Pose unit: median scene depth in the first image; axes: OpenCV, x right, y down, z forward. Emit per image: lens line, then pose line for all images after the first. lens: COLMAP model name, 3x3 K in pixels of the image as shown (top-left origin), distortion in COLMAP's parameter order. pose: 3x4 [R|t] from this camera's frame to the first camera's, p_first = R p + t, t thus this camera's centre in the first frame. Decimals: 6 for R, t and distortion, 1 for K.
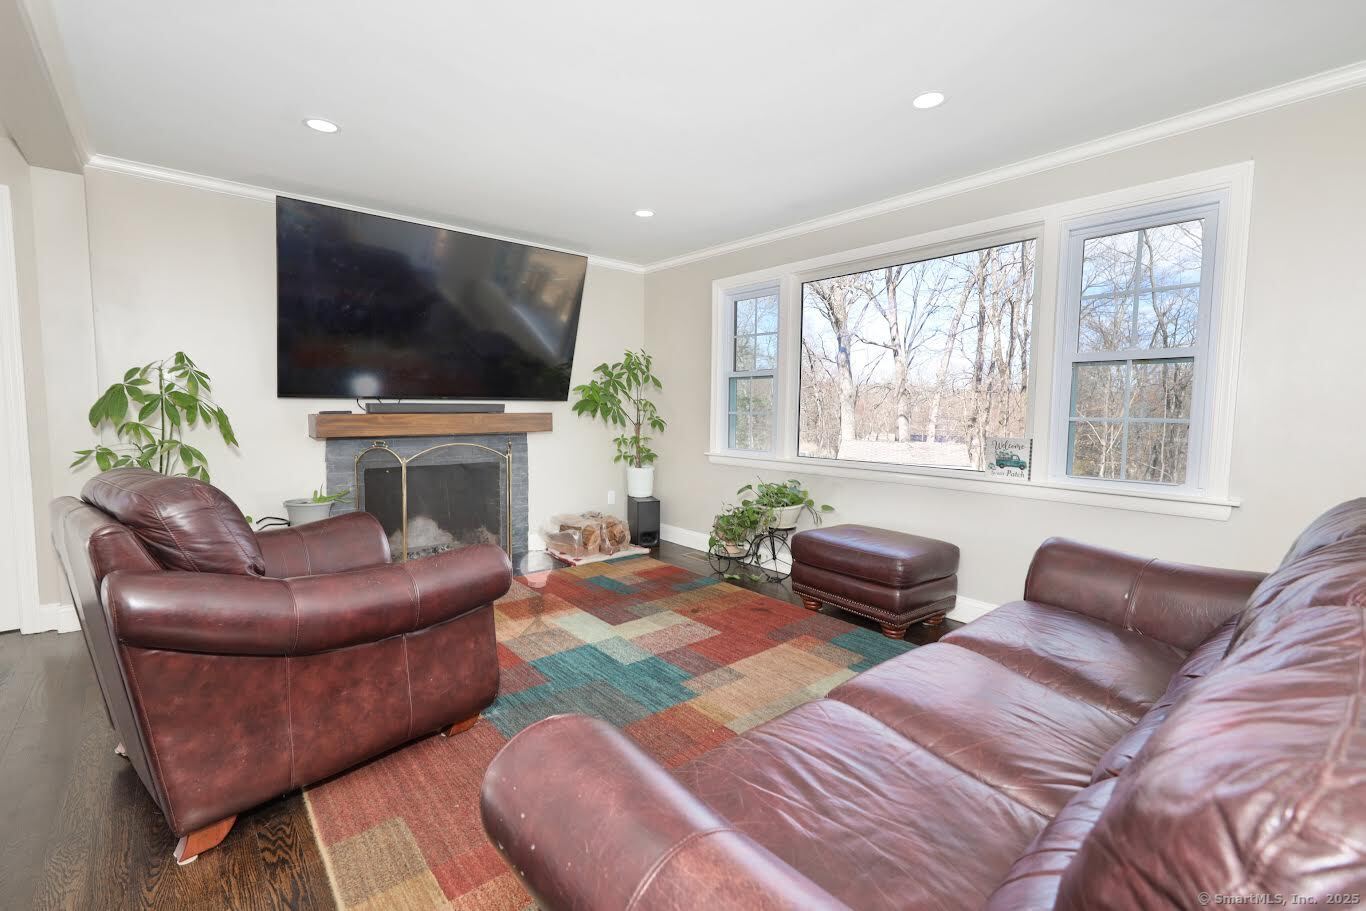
lens RADIAL K [[585.4, 0, 683.0], [0, 585.4, 455.5], [0, 0, 1]] dist [-0.000368, -0.000026]
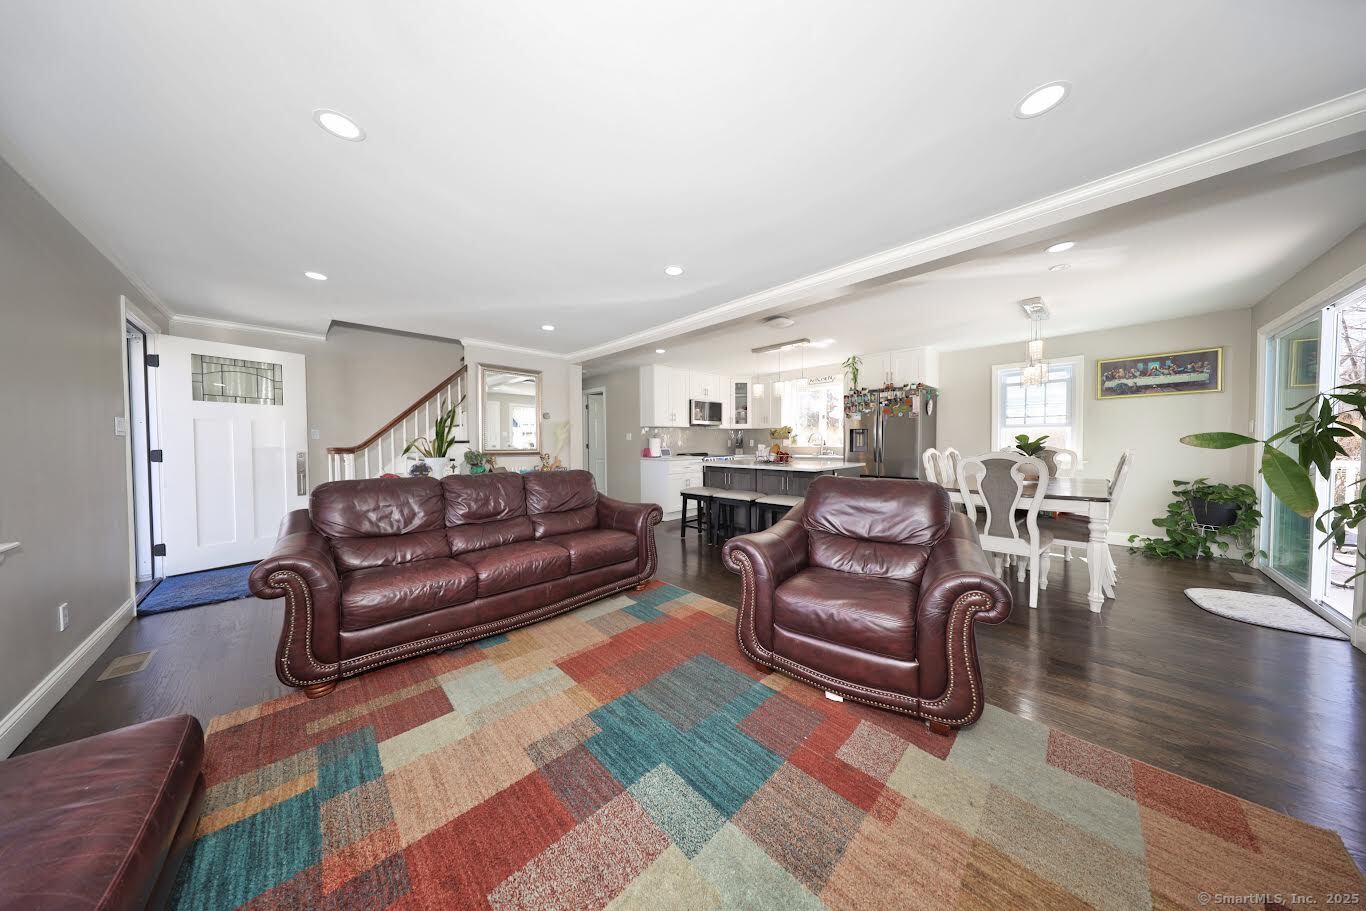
lens RADIAL K [[399.7, 0, 683.0], [0, 399.7, 455.5], [0, 0, 1]] dist [-0.000199, -0.000009]
pose [[-0.998088, -0.000251, -0.061803, -0.071447], [-0.007172, 0.993705, 0.111801, -0.099383], [0.061386, 0.112031, -0.991807, 1.180160]]
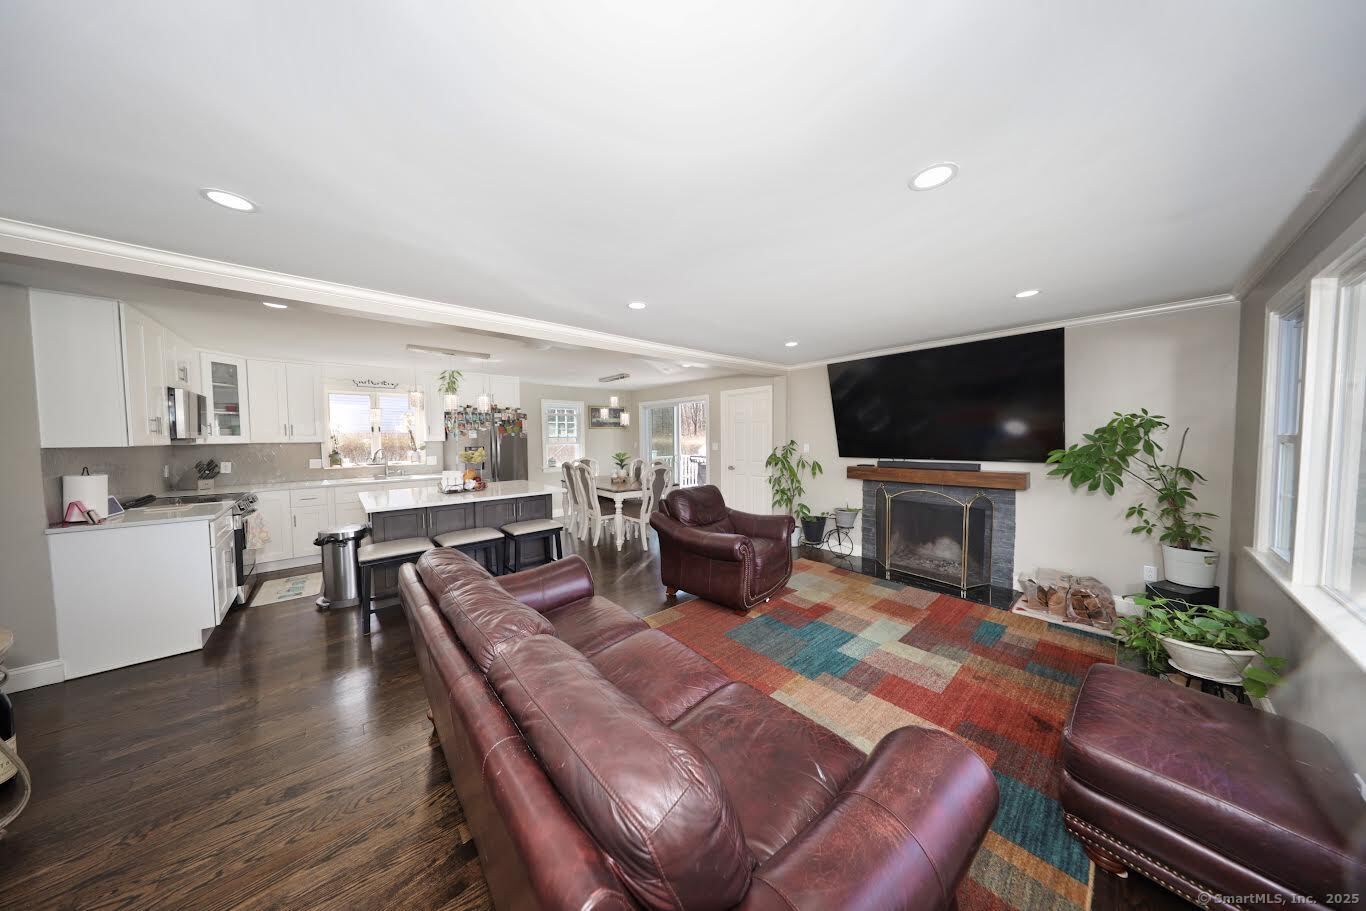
lens RADIAL K [[399.7, 0, 683.0], [0, 399.7, 455.5], [0, 0, 1]] dist [-0.000199, -0.000009]
pose [[0.023928, 0.040748, -0.998883, 0.704495], [-0.073869, 0.996510, 0.038882, -0.119213], [0.996981, 0.072856, 0.026855, 0.426544]]
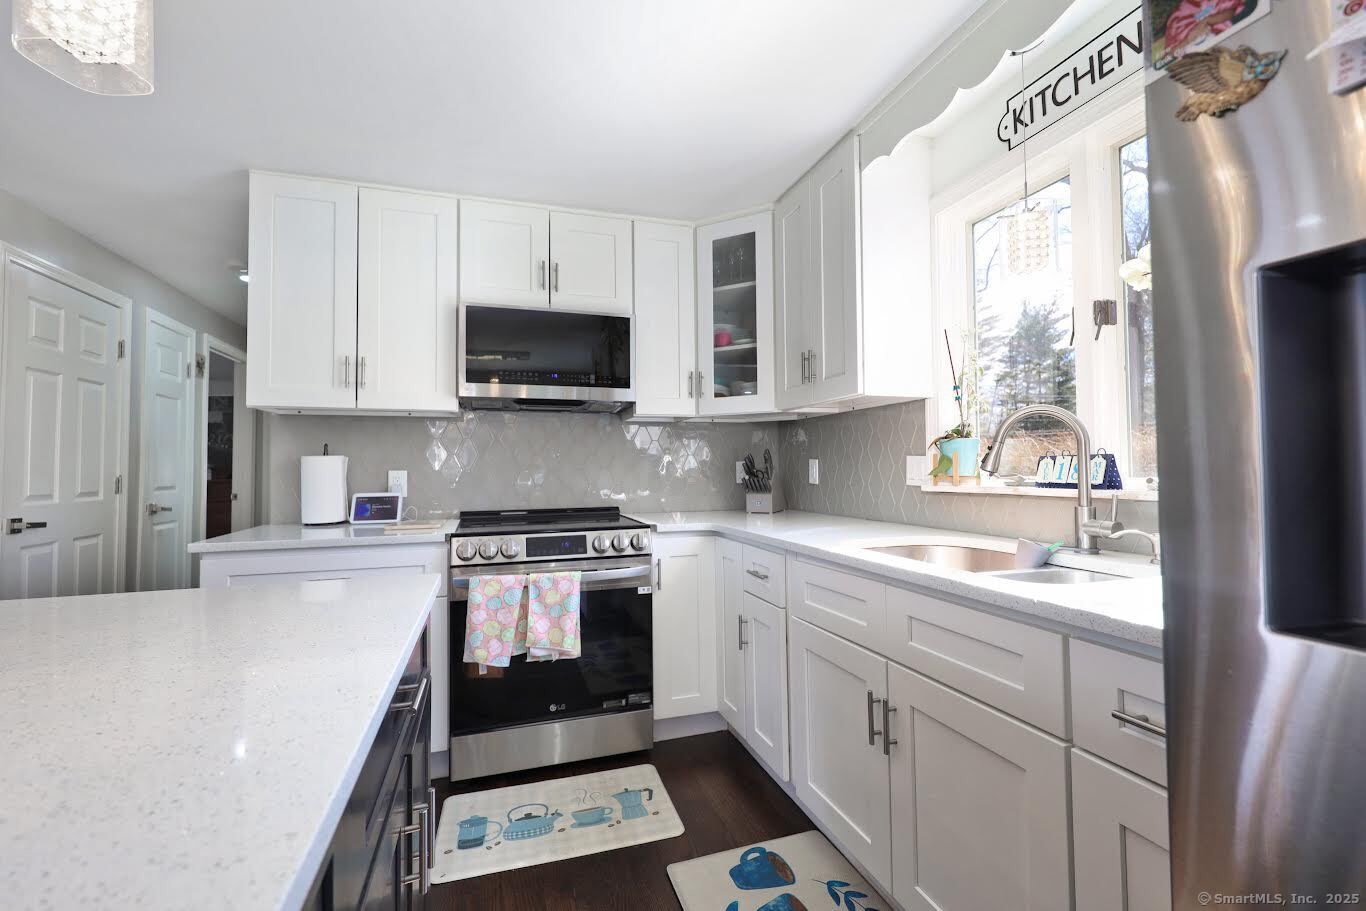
lens RADIAL K [[585.4, 0, 683.0], [0, 585.4, 455.5], [0, 0, 1]] dist [-0.000368, -0.000026]
pose [[-0.927287, 0.006725, 0.374291, -0.722474], [0.028352, 0.998229, 0.052304, 0.003276], [-0.373276, 0.059113, -0.925835, -0.148897]]
